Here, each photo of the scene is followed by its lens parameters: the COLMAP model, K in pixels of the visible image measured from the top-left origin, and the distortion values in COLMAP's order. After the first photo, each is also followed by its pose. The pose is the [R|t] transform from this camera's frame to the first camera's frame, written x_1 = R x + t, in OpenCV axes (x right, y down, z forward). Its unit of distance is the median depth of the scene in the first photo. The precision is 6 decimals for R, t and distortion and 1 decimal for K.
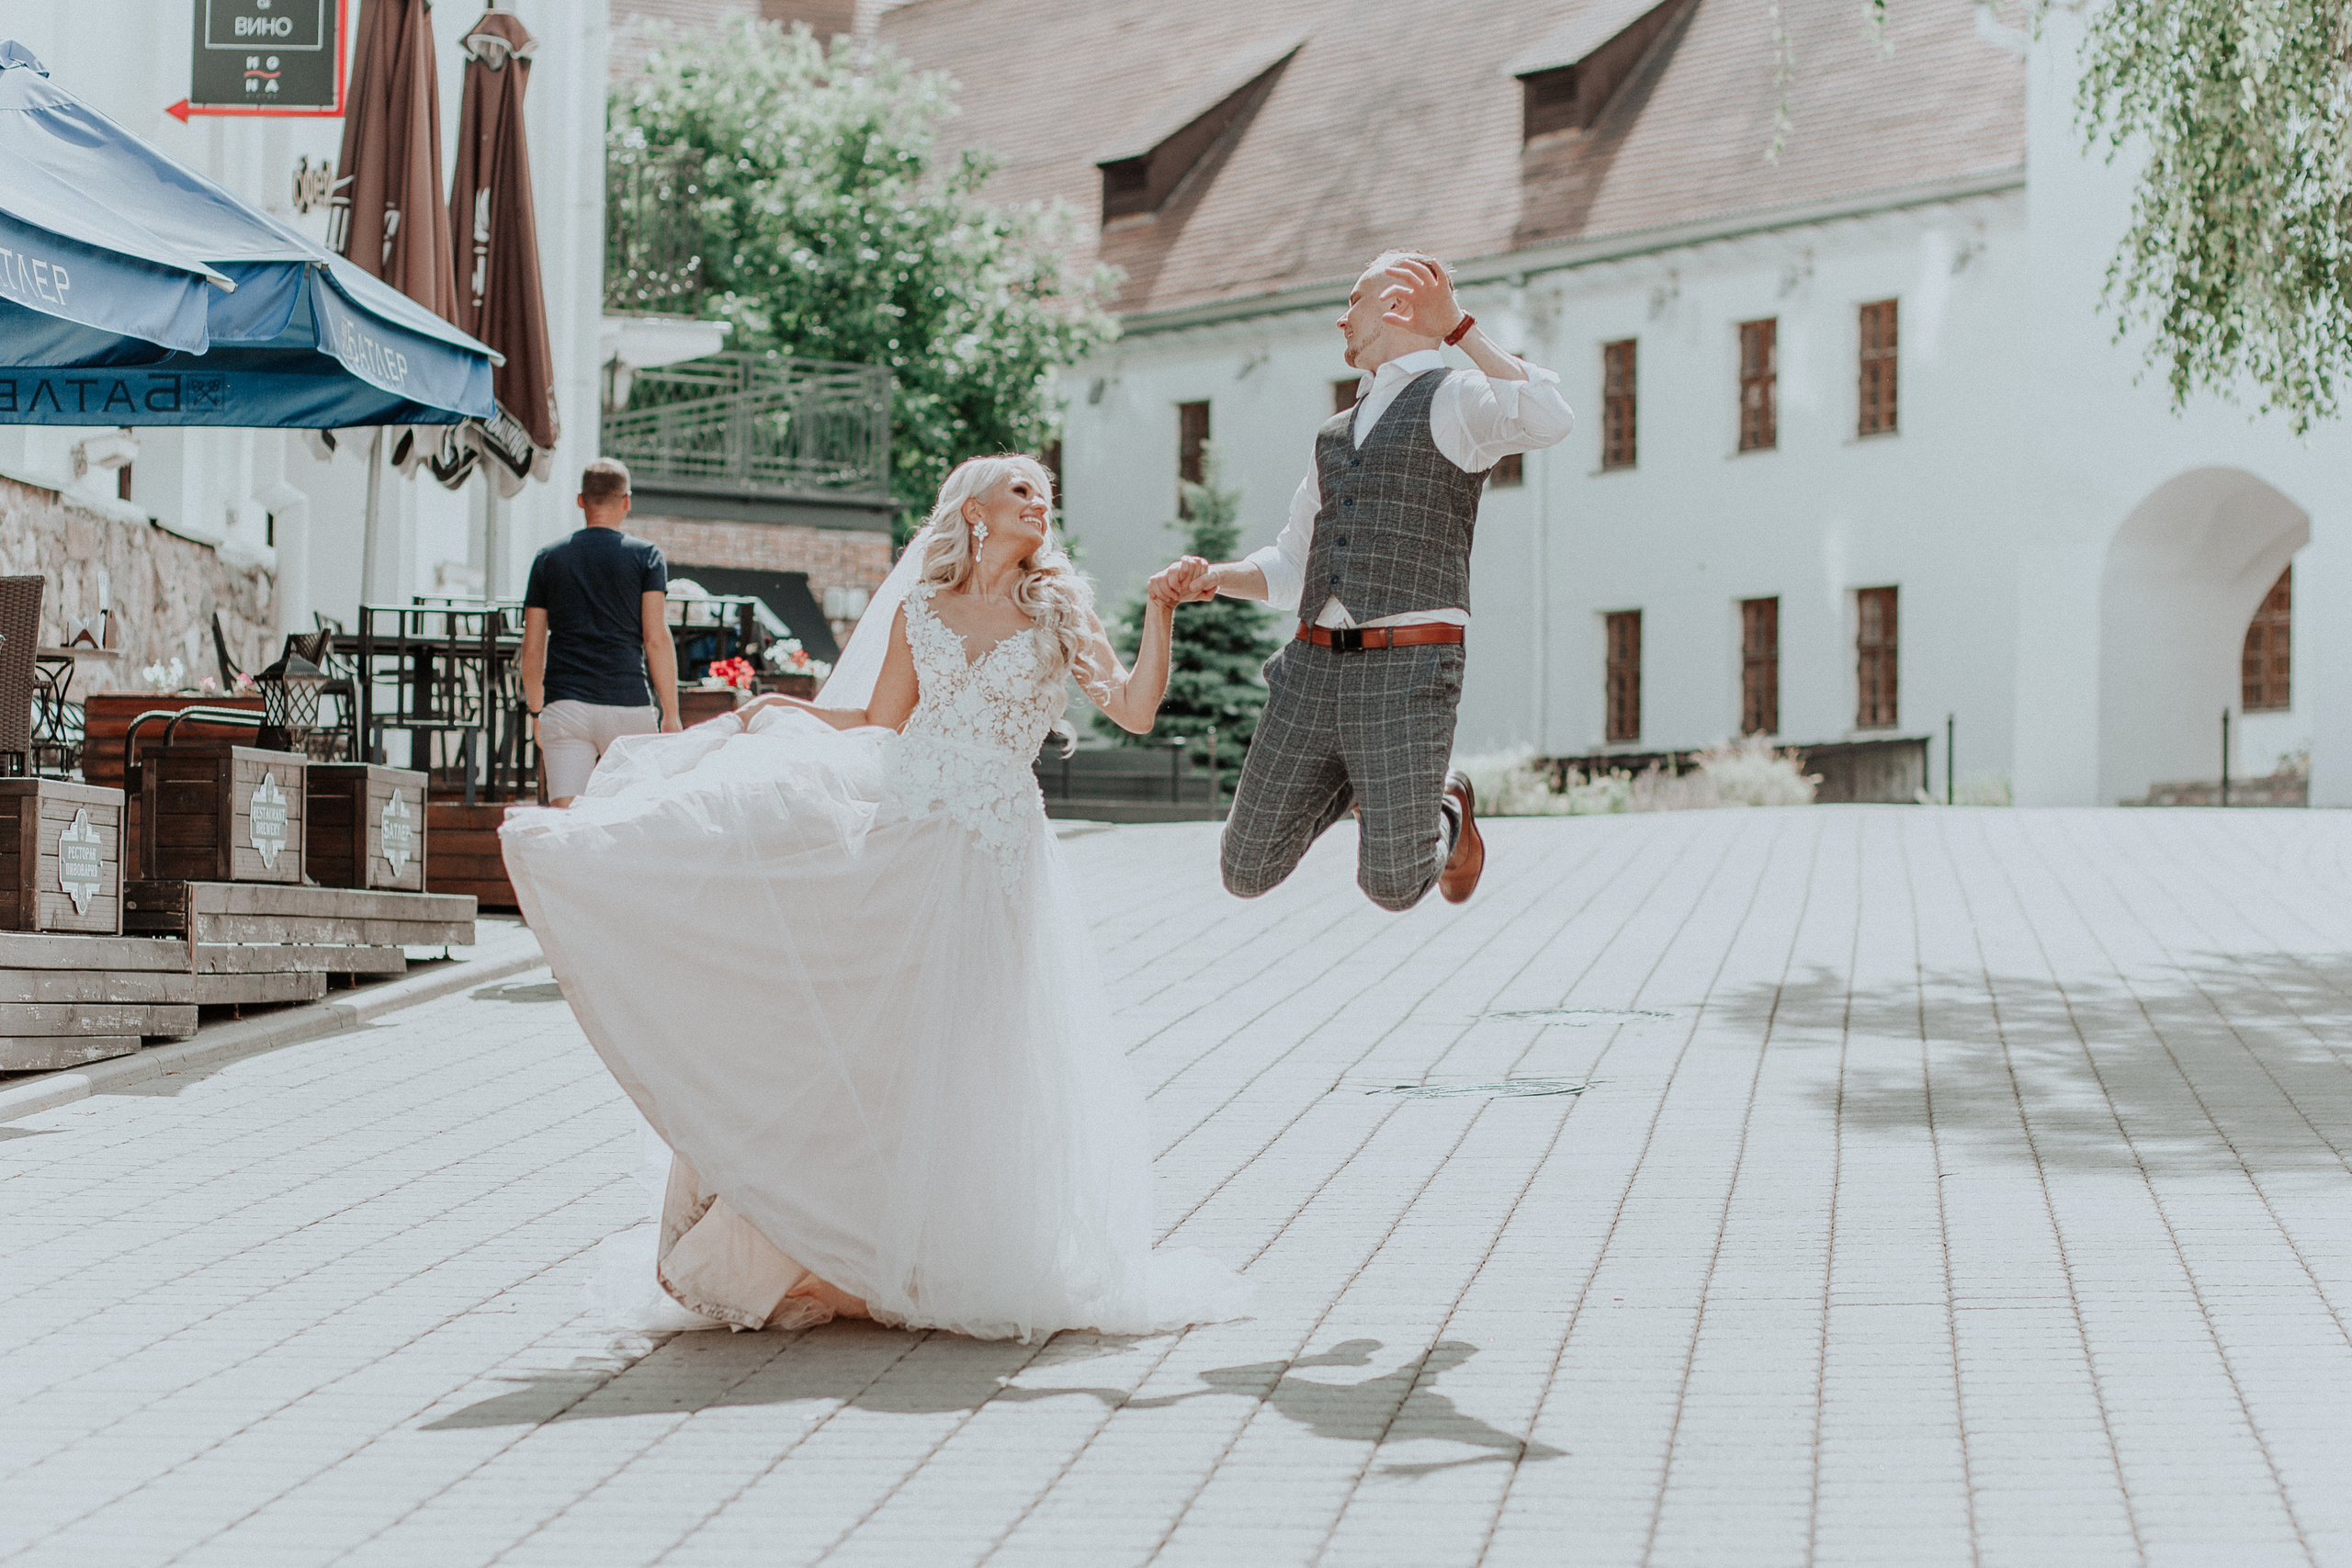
lens RADIAL K [[5976.6, 0, 1177.3], [0, 5976.6, 687.7], [0, 0, 1]] dist [0.074530, -0.384688]
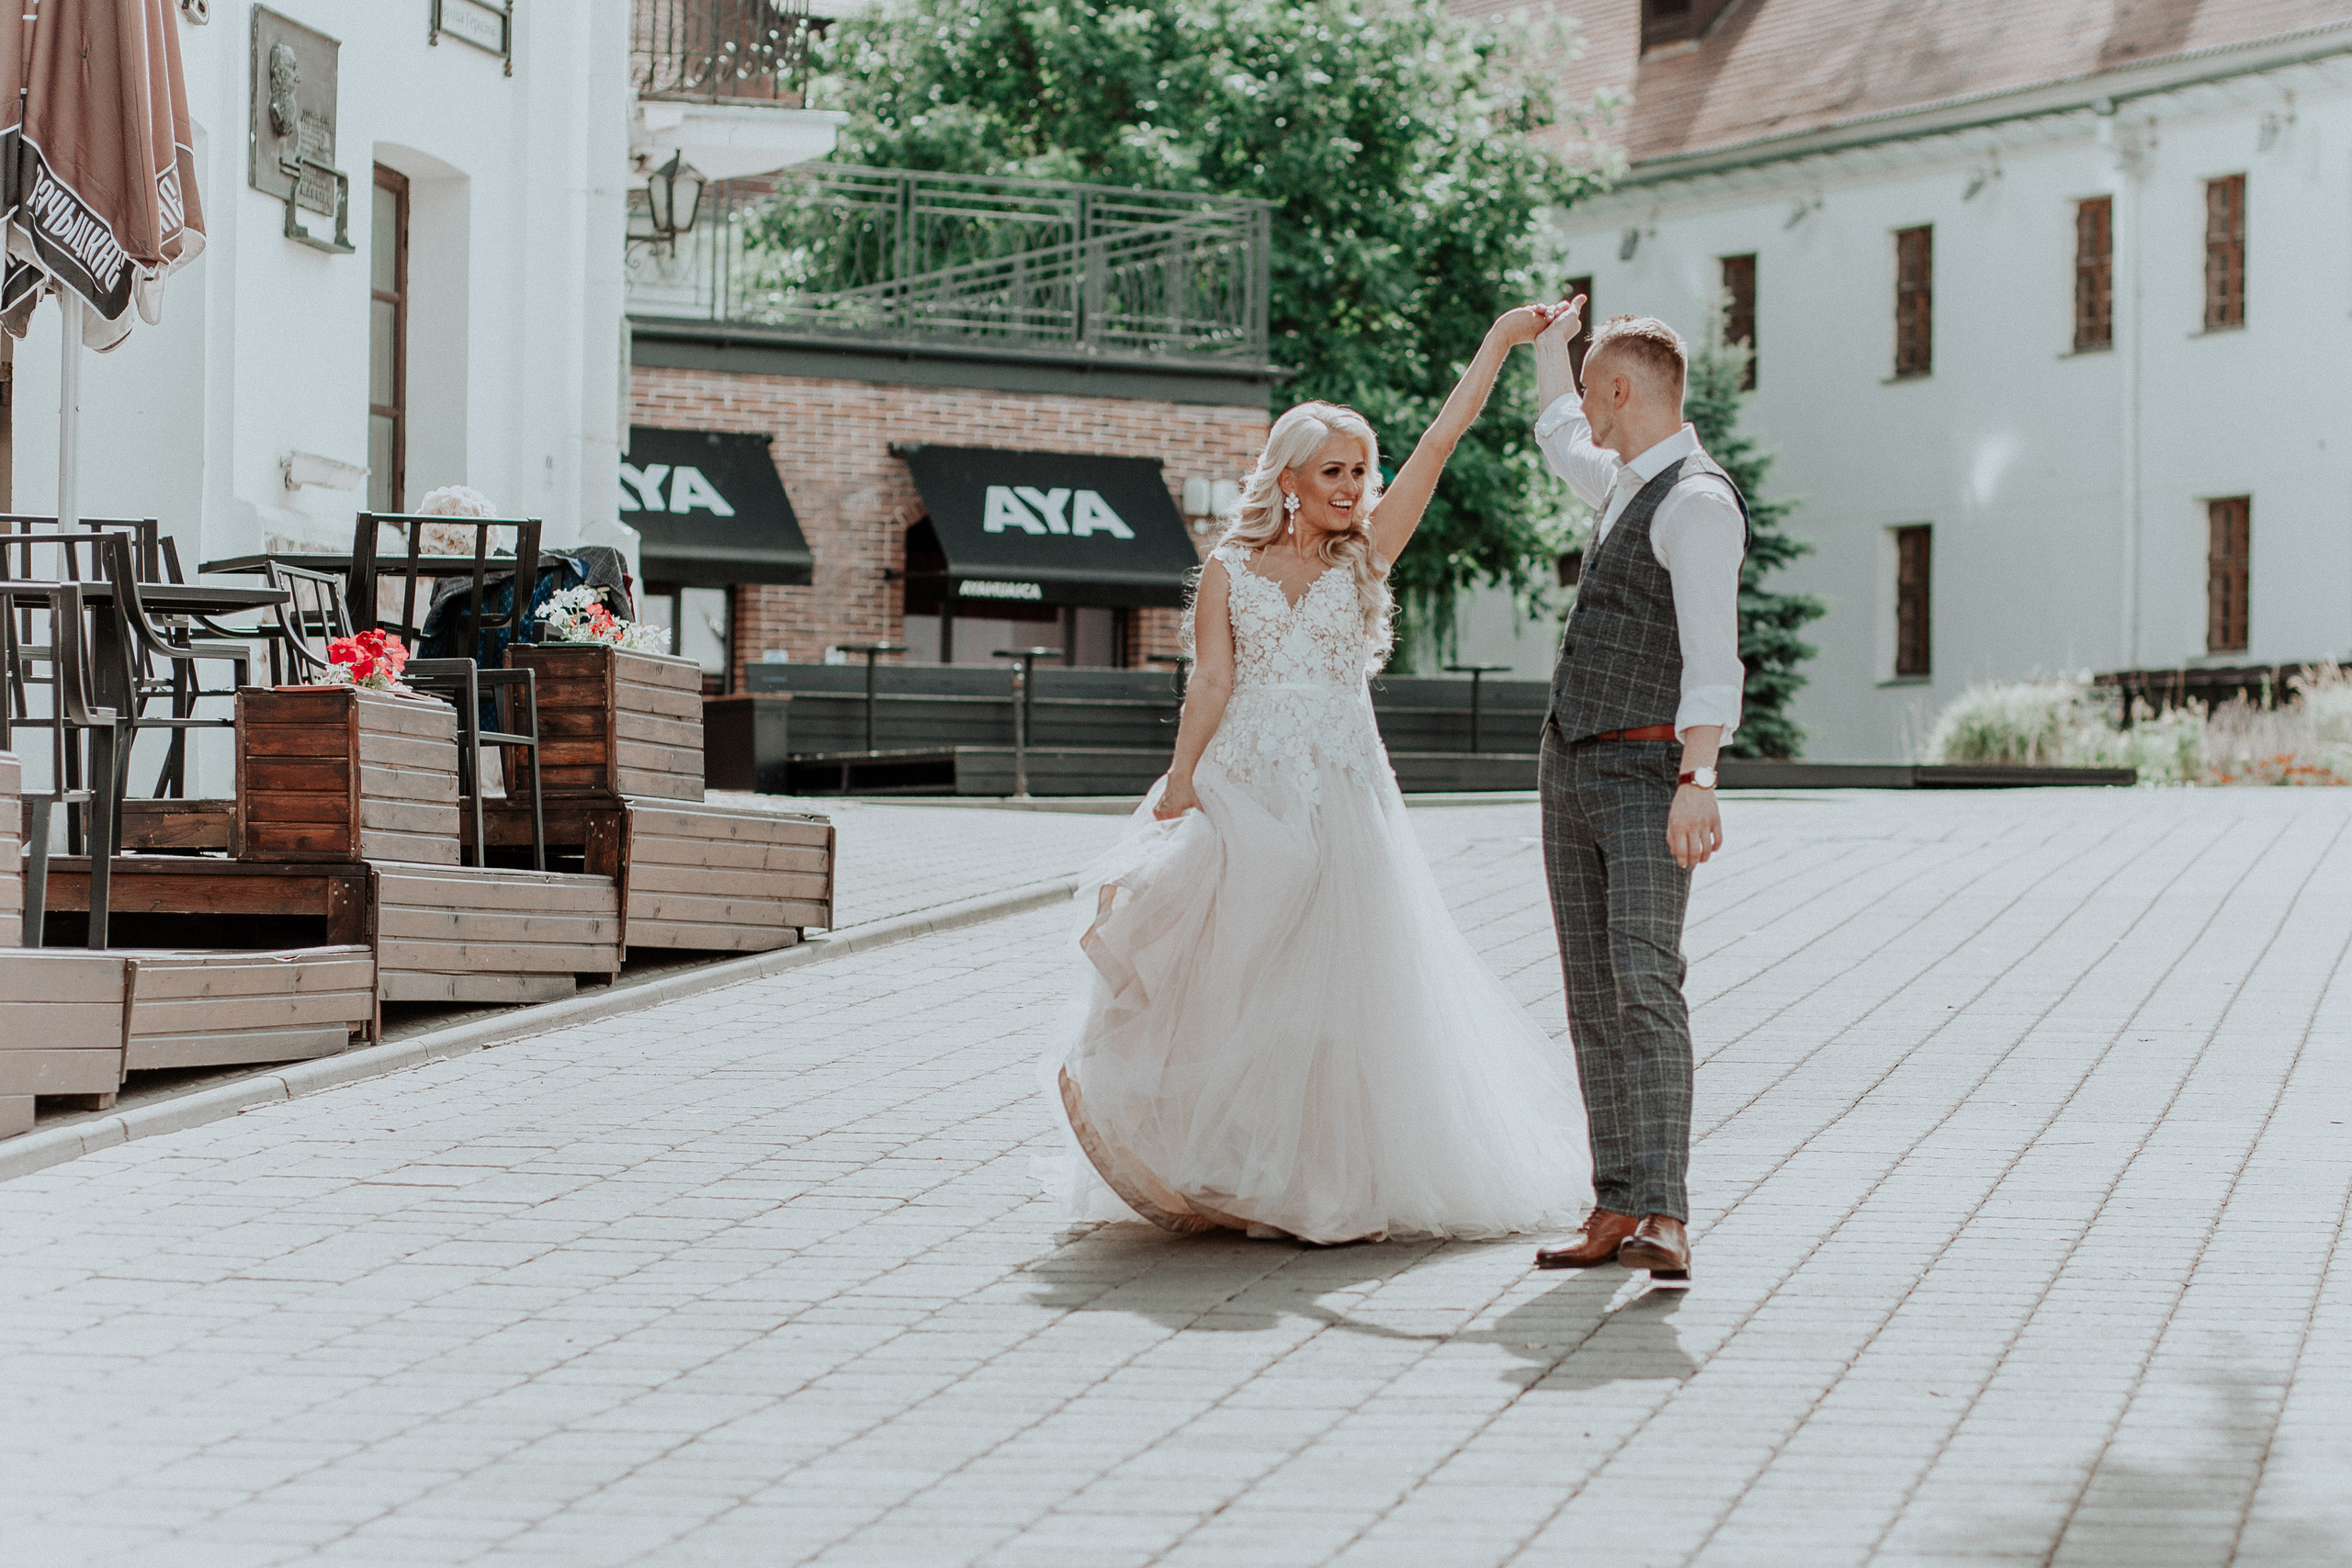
lens RADIAL K [[6070.8, 0, 1378.6], [0, 6070.8, 783.5], [0, 0, 1]] dist [-0.015367, 0.689670]
pose [[0.997196, 0.000346, -0.074831, 0.020397], [0.002327, 0.999362, 0.035635, -0.003527], [0.074796, -0.035709, 0.996559, 0.143930]]
